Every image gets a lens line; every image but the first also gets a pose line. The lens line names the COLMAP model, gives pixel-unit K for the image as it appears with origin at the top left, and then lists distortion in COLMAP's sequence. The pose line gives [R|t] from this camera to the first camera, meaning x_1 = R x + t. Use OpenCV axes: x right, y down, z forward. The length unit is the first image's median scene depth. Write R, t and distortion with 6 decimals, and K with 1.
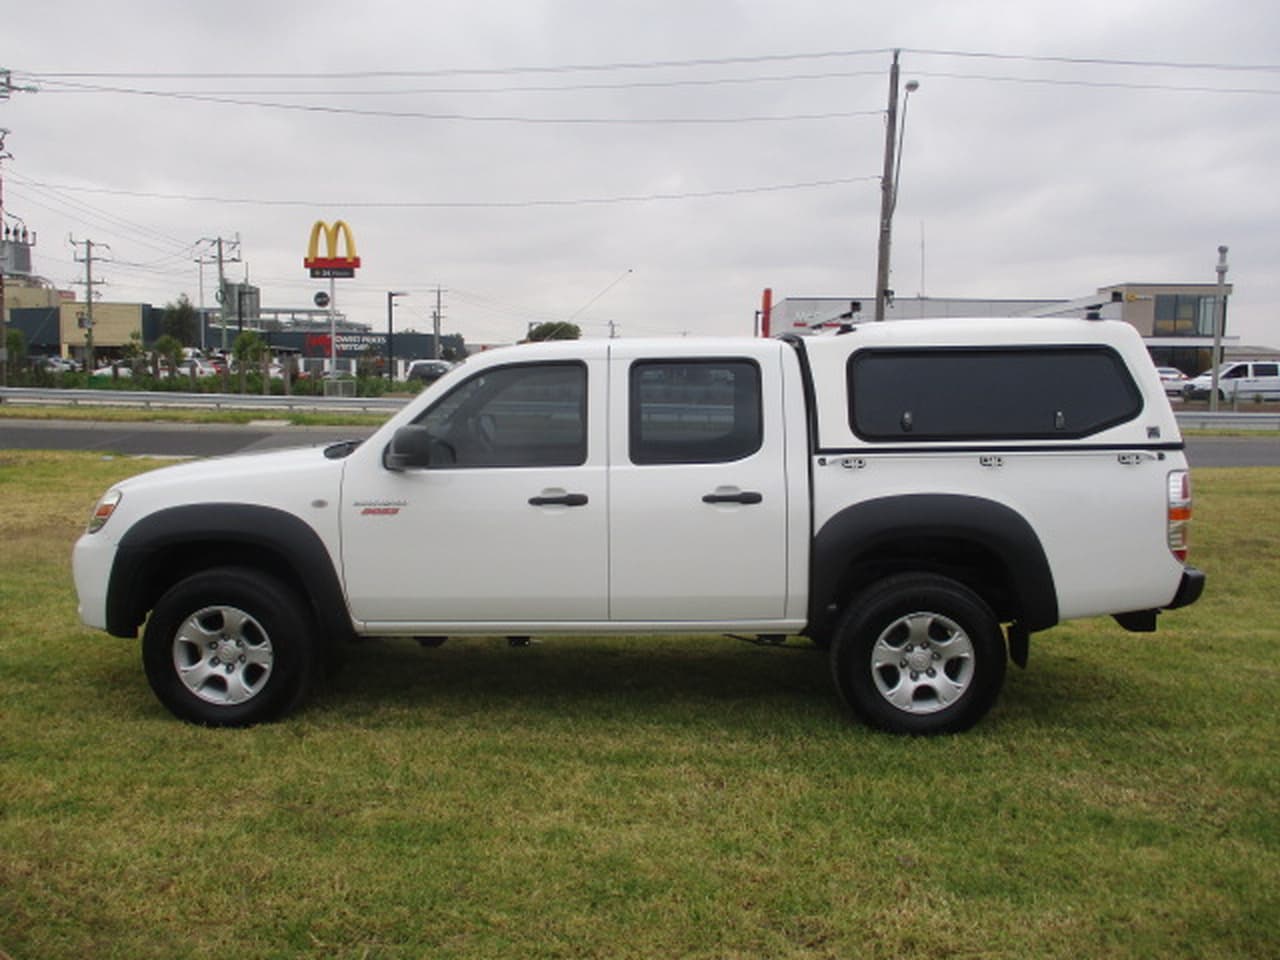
lens RADIAL K [[1043.6, 0, 635.5], [0, 1043.6, 476.4], [0, 0, 1]] dist [0.012795, -0.014301]
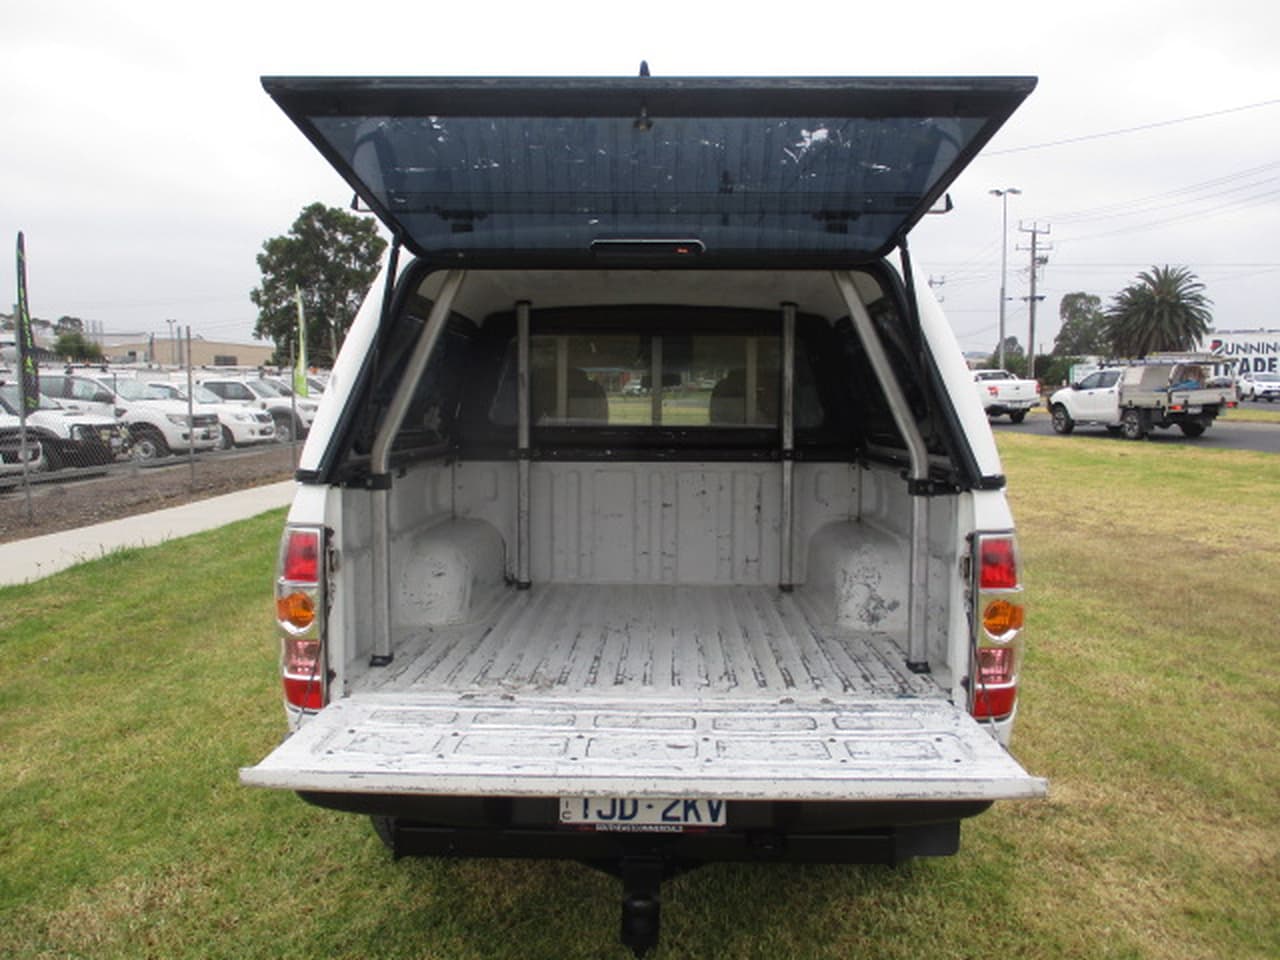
lens RADIAL K [[1055.2, 0, 622.8], [0, 1055.2, 499.0], [0, 0, 1]] dist [-0.018714, 0.000798]
pose [[-0.027760, 0.096383, -0.994957, 1.013602], [-0.096239, 0.990459, 0.098633, -0.082791], [0.994971, 0.098492, -0.018219, 1.151440]]
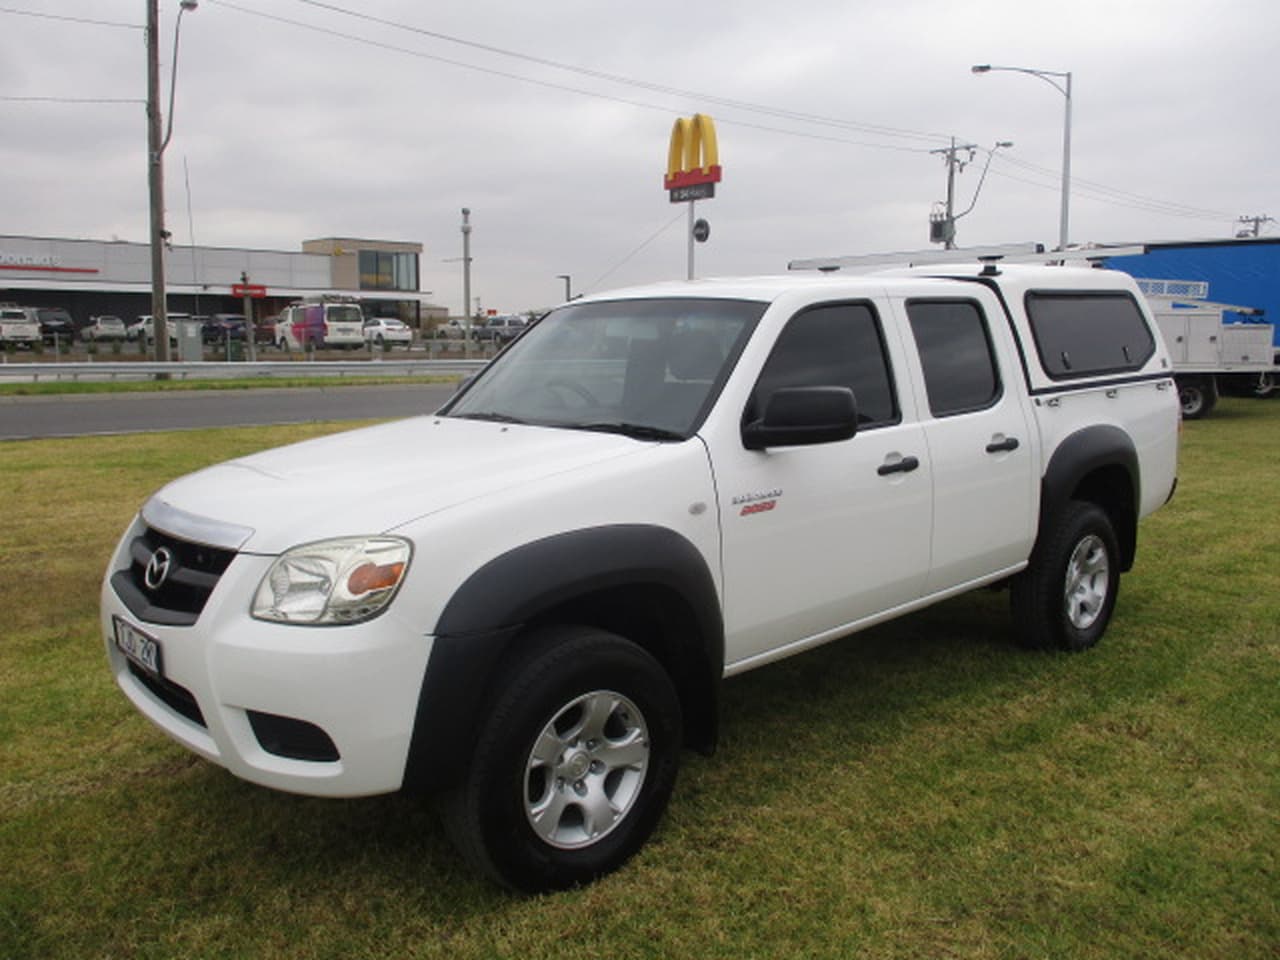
lens RADIAL K [[1043.6, 0, 635.5], [0, 1043.6, 476.4], [0, 0, 1]] dist [0.012795, -0.014301]
pose [[0.720696, -0.106563, 0.685012, -0.785497], [0.075667, 0.994303, 0.075069, -0.047607], [-0.689110, -0.002269, 0.724654, 0.529432]]
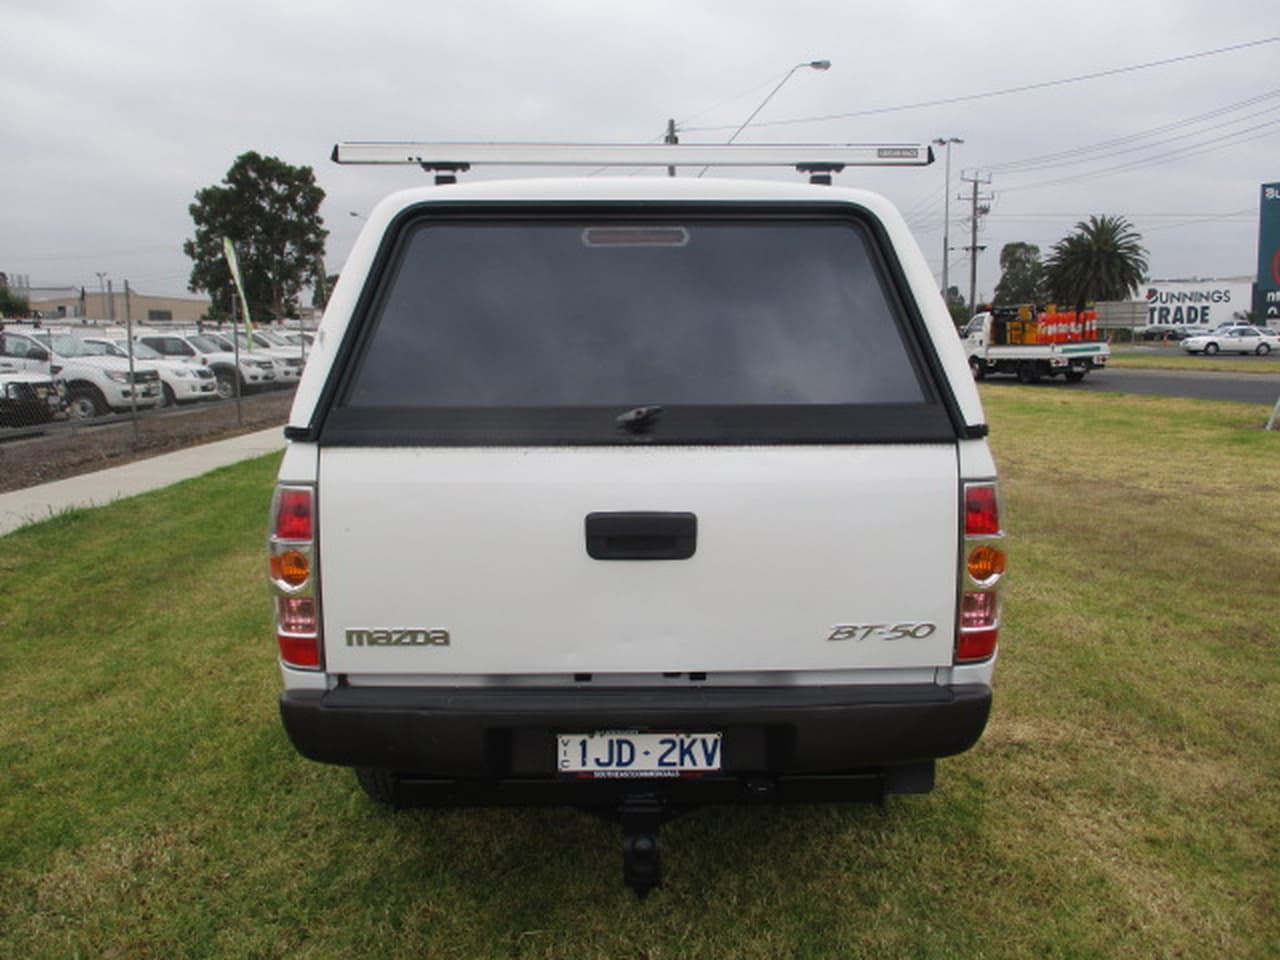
lens RADIAL K [[1055.2, 0, 622.8], [0, 1055.2, 499.0], [0, 0, 1]] dist [-0.018714, 0.000798]
pose [[0.024496, 0.140707, -0.989748, 1.017942], [-0.089021, 0.986419, 0.138031, -0.081283], [0.995728, 0.084727, 0.036690, 1.129369]]
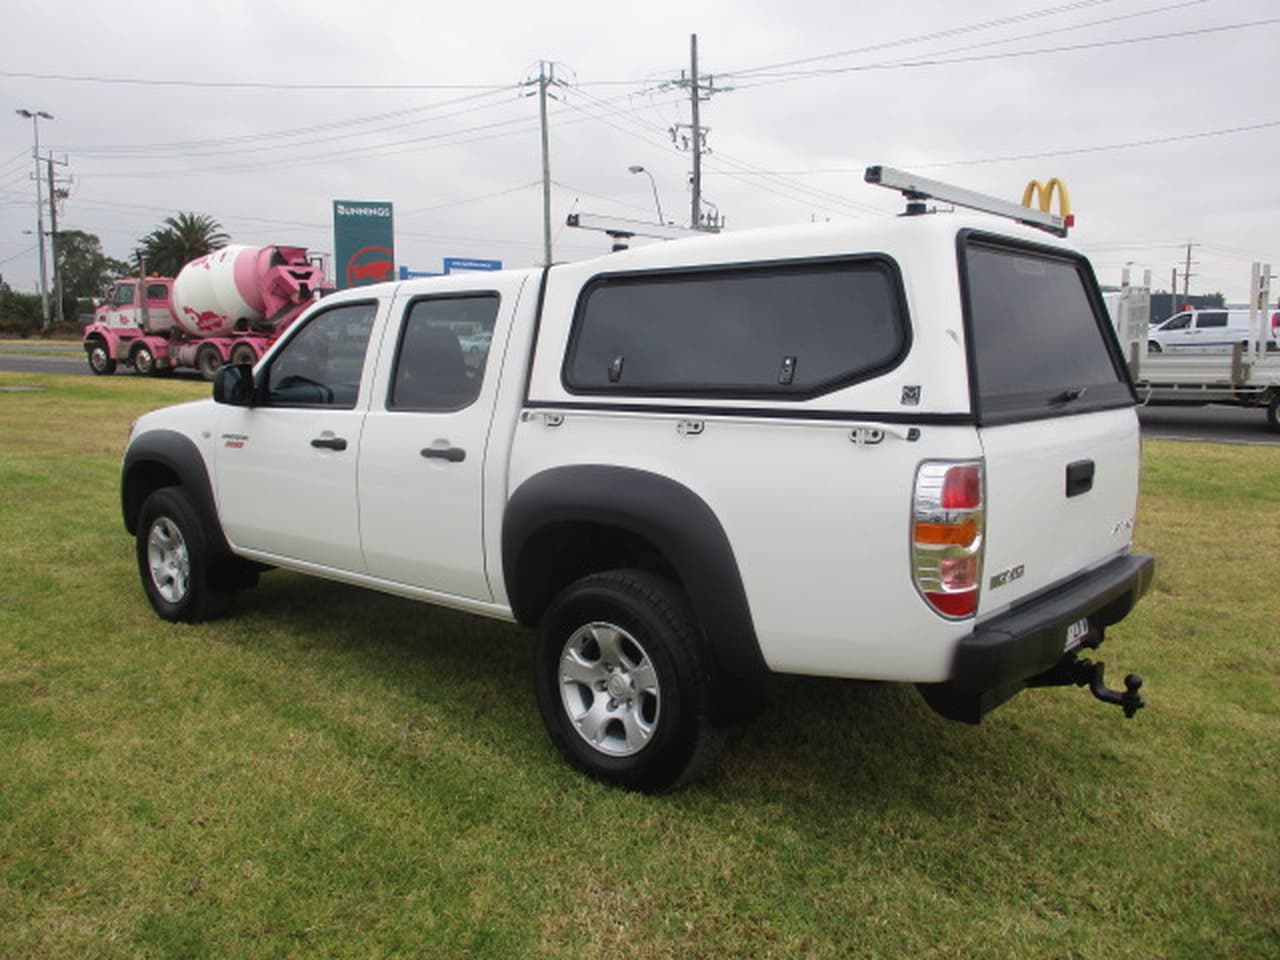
lens RADIAL K [[1033.9, 0, 640.0], [0, 1033.9, 480.0], [0, 0, 1]] dist [0.041684, 0.001169]
pose [[0.772512, 0.085069, -0.629276, 0.745855], [-0.063767, 0.996369, 0.056412, -0.016390], [0.631790, -0.003452, 0.775132, 0.428000]]
